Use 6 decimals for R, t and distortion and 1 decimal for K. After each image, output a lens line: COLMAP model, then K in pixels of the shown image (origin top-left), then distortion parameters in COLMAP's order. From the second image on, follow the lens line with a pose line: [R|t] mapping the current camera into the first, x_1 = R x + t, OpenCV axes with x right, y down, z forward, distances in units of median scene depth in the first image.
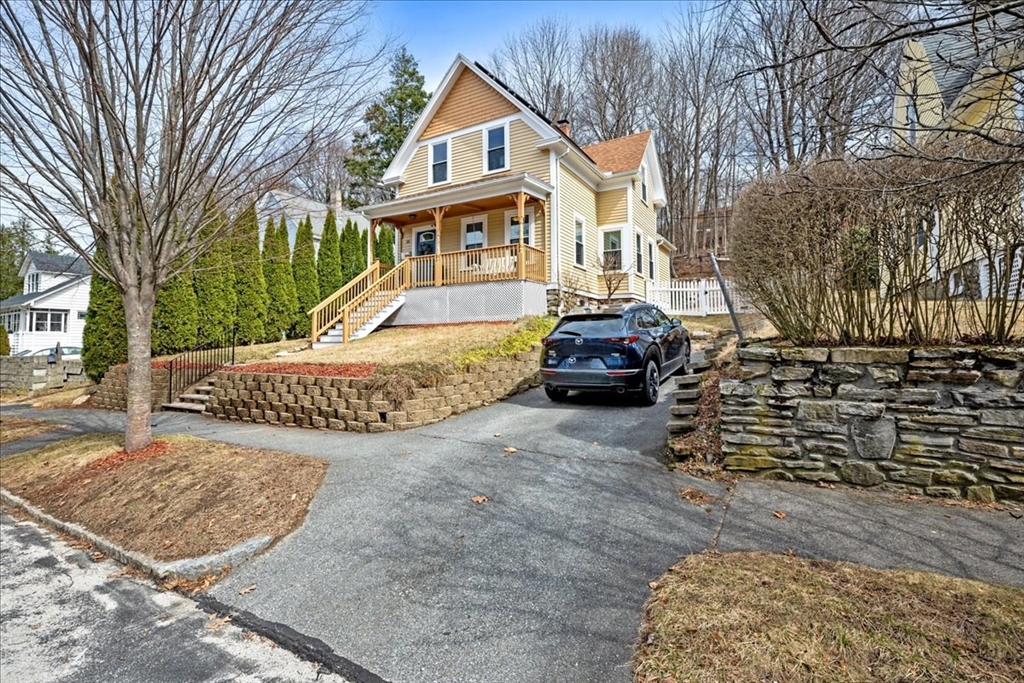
lens RADIAL K [[472.4, 0, 504.7], [0, 472.4, 332.0], [0, 0, 1]] dist [-0.020847, 0.000247]
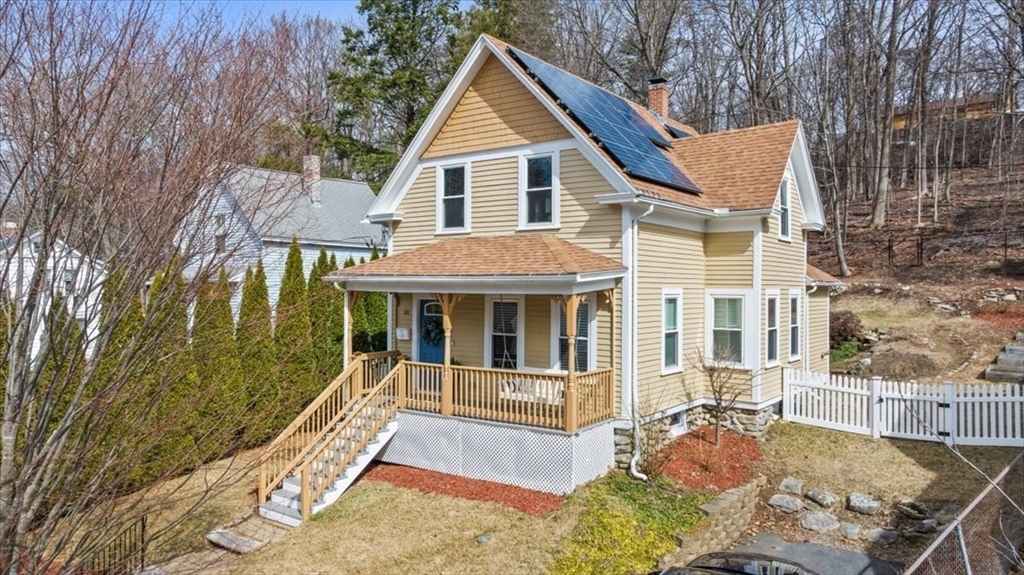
lens RADIAL K [[728.9, 0, 512.0], [0, 728.9, 287.5], [0, 0, 1]] dist [-0.025602, 0.002332]
pose [[0.994935, 0.010290, -0.099993, 0.042513], [-0.006323, 0.999183, 0.039910, -0.282310], [0.100322, -0.039076, 0.994187, 0.016398]]
